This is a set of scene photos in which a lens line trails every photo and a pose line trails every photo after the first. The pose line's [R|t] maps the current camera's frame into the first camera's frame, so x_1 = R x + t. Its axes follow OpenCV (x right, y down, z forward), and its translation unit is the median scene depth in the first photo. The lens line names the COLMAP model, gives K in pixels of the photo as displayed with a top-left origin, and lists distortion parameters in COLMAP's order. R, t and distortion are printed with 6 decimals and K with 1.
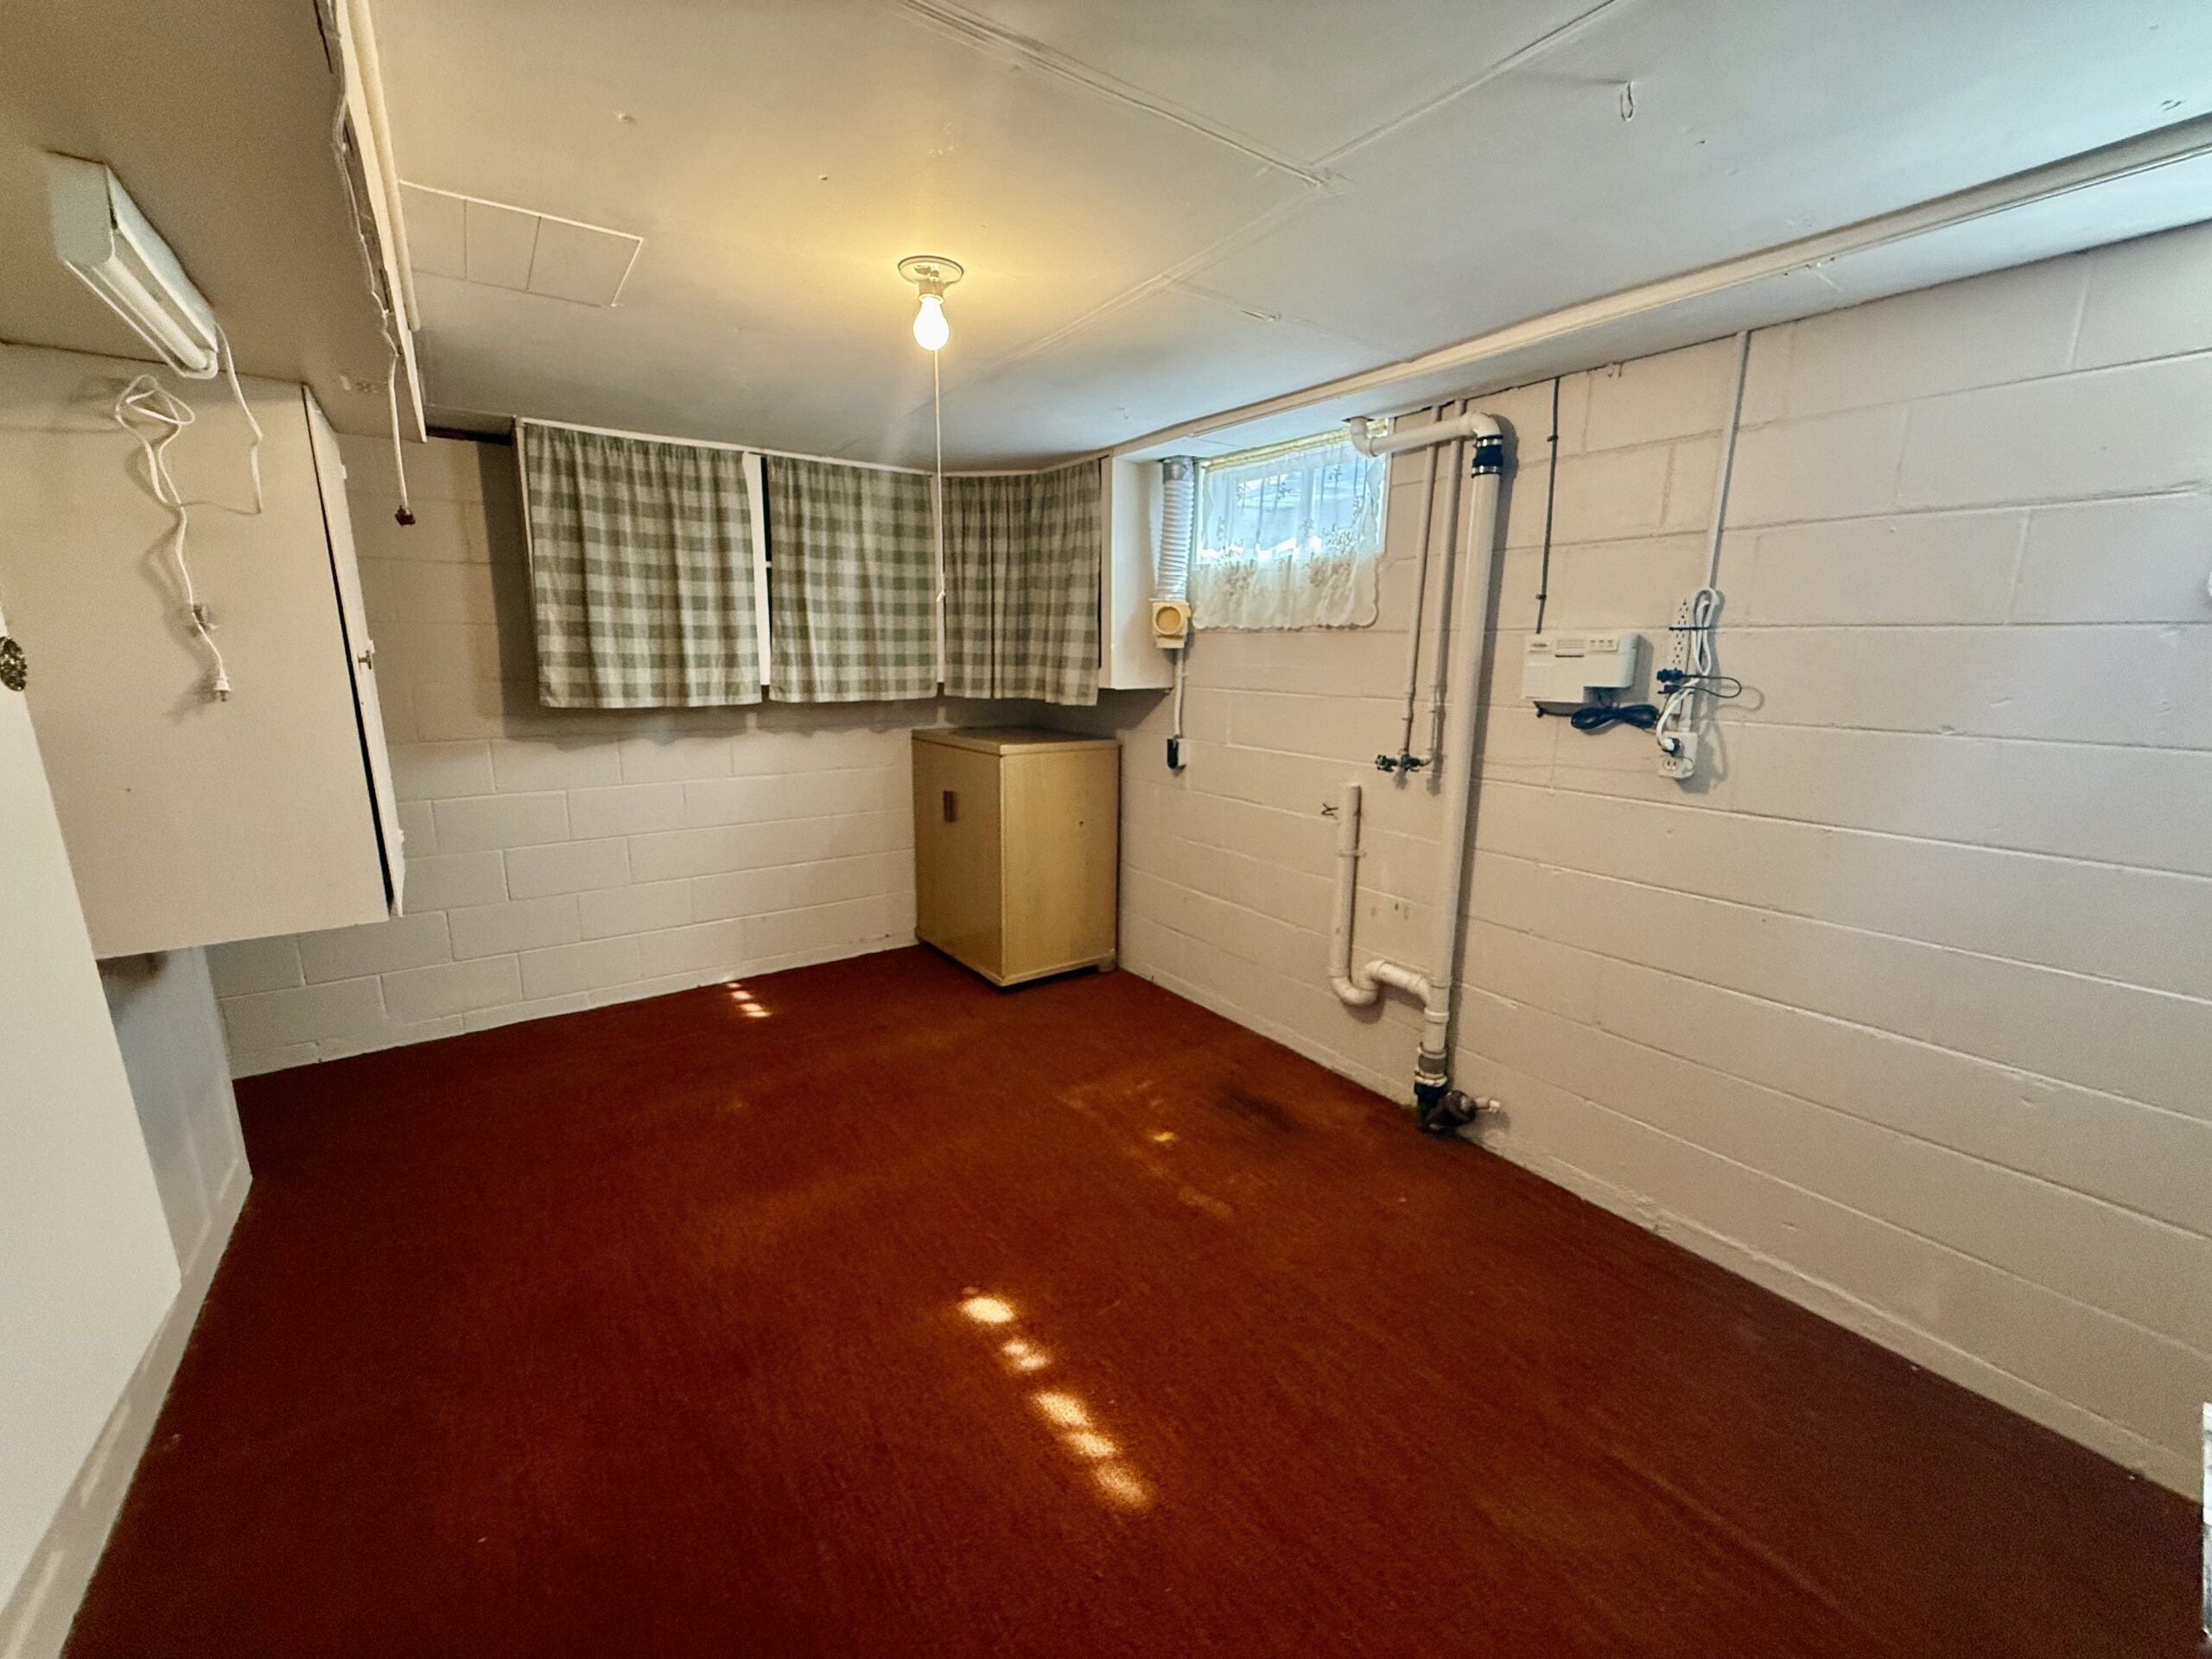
lens RADIAL K [[880.9, 0, 1103.4], [0, 880.9, 827.5], [0, 0, 1]] dist [0.008470, 0.000369]
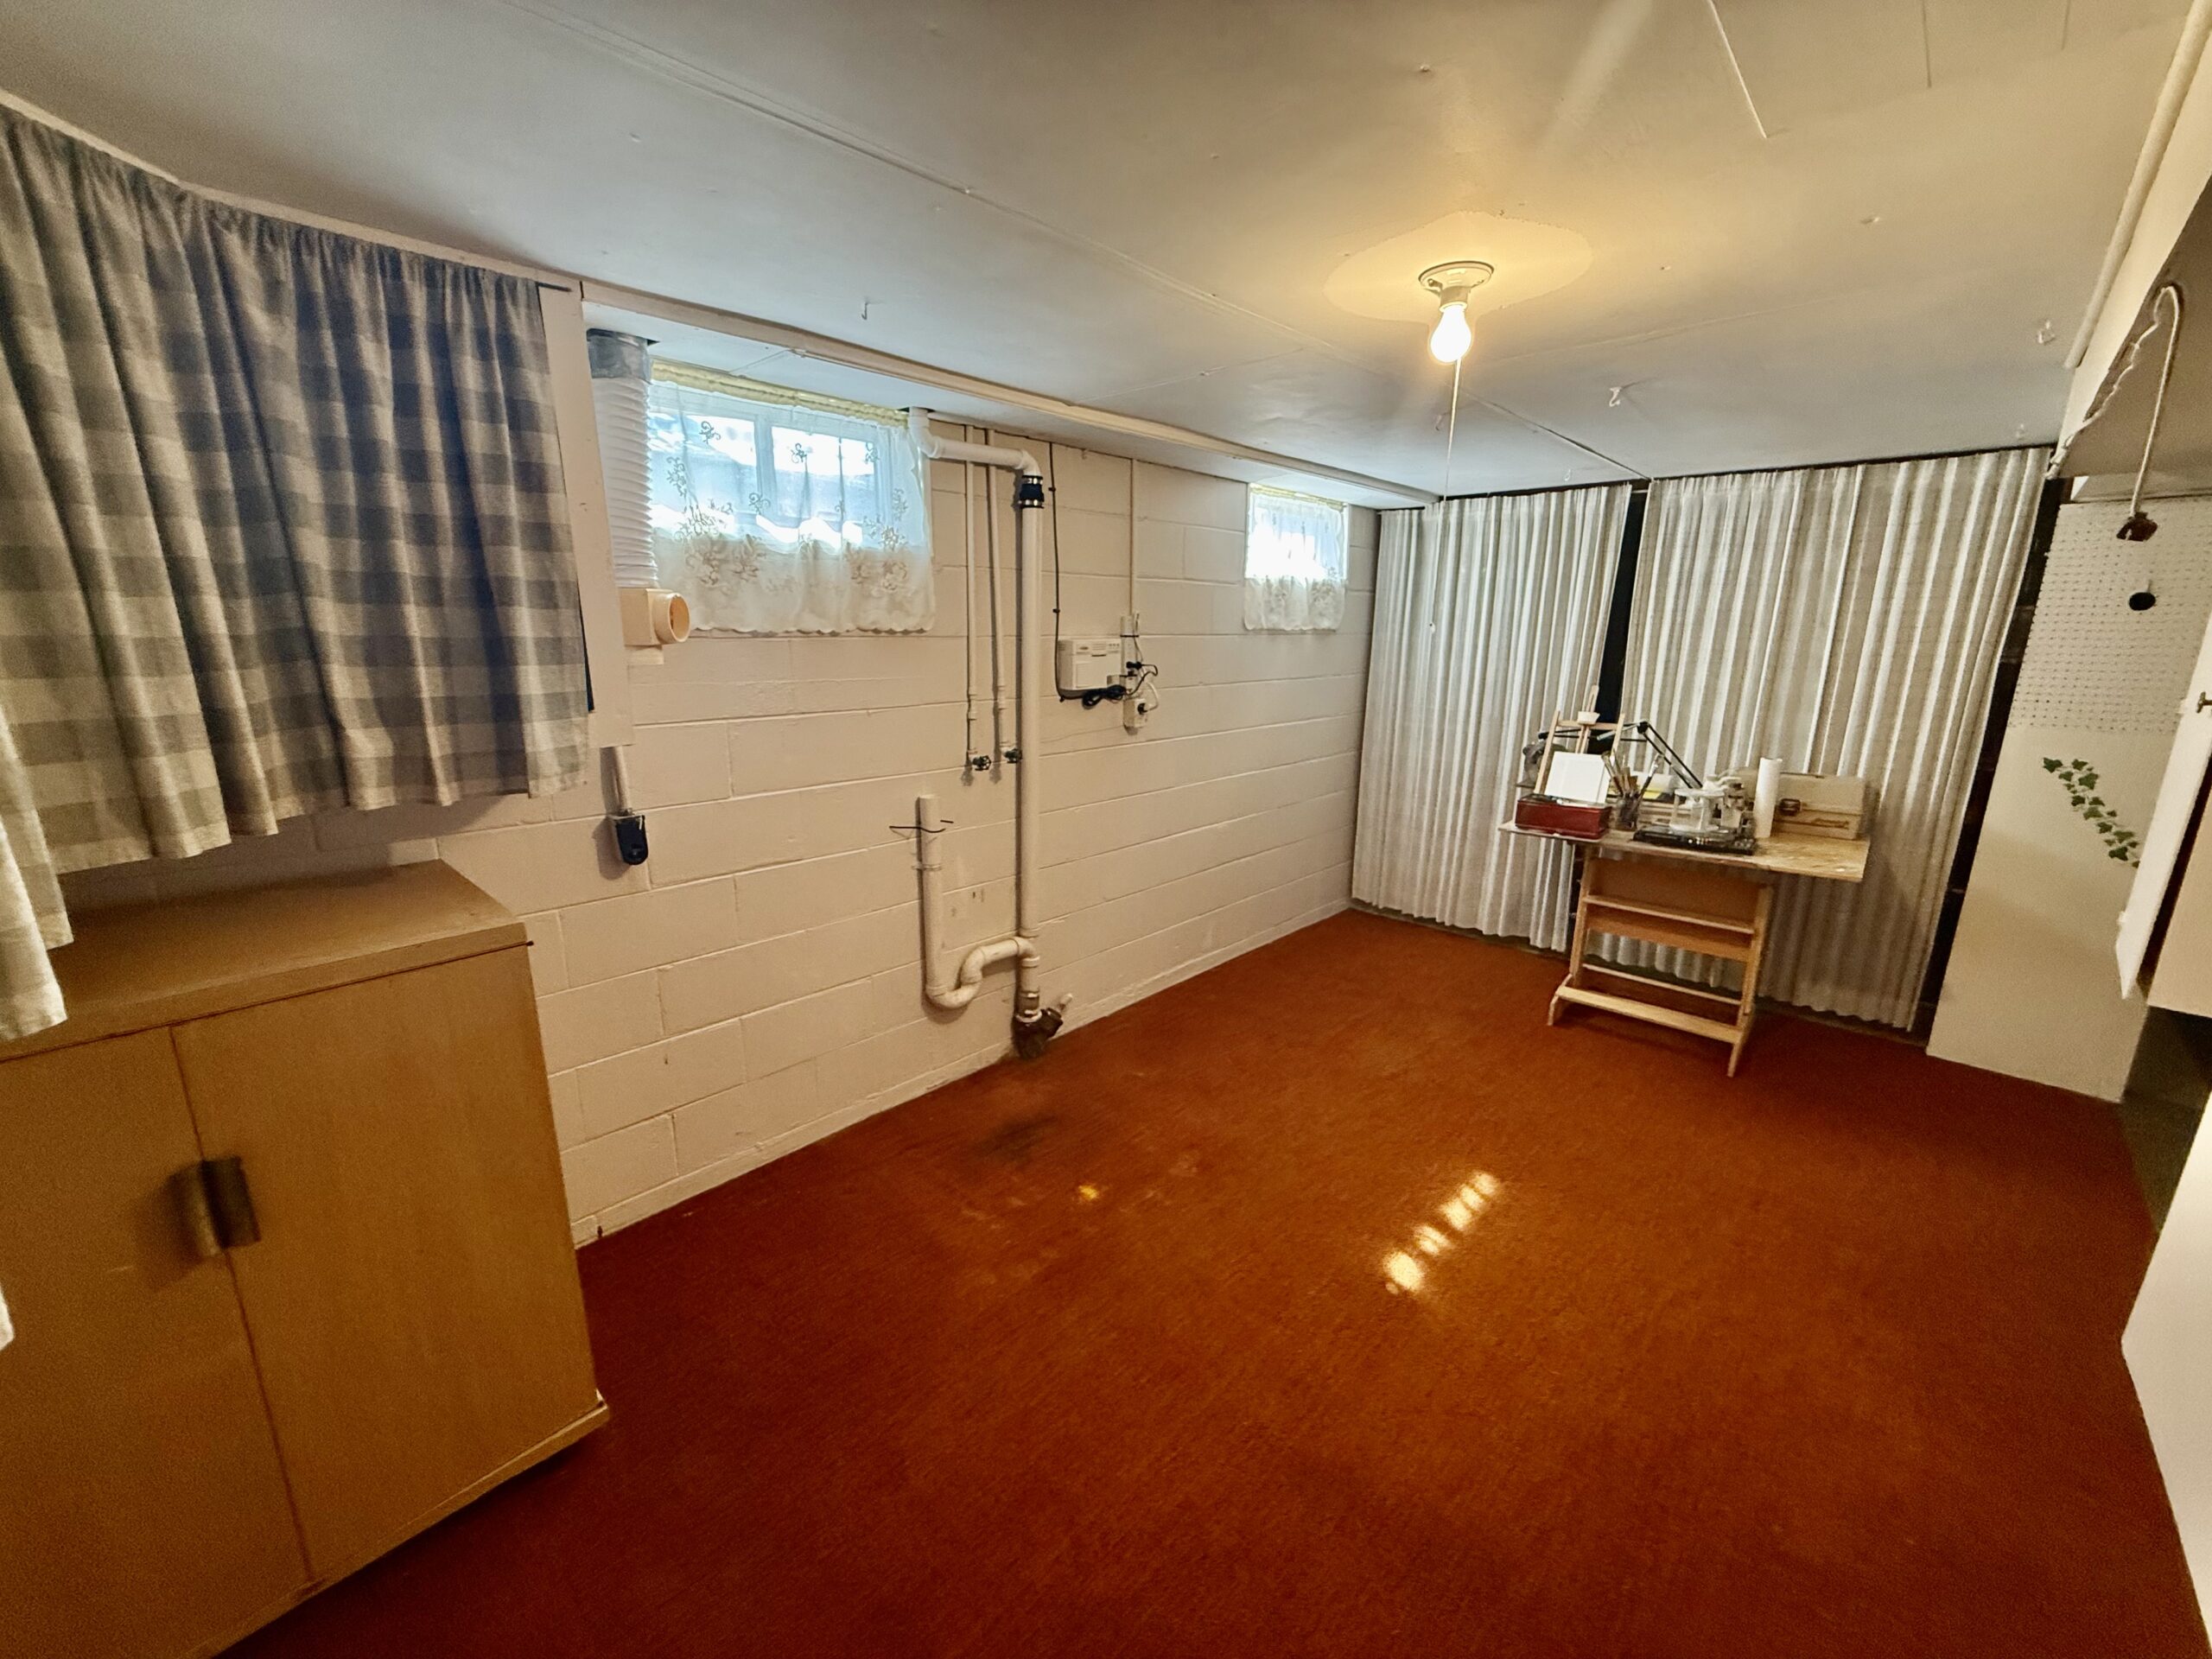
lens RADIAL K [[880.9, 0, 1103.4], [0, 880.9, 827.5], [0, 0, 1]] dist [0.008470, 0.000369]
pose [[-0.184839, -0.235316, 0.954181, -0.729113], [0.186491, 0.944871, 0.269146, -0.257419], [-0.964912, 0.227695, -0.130765, 1.021912]]
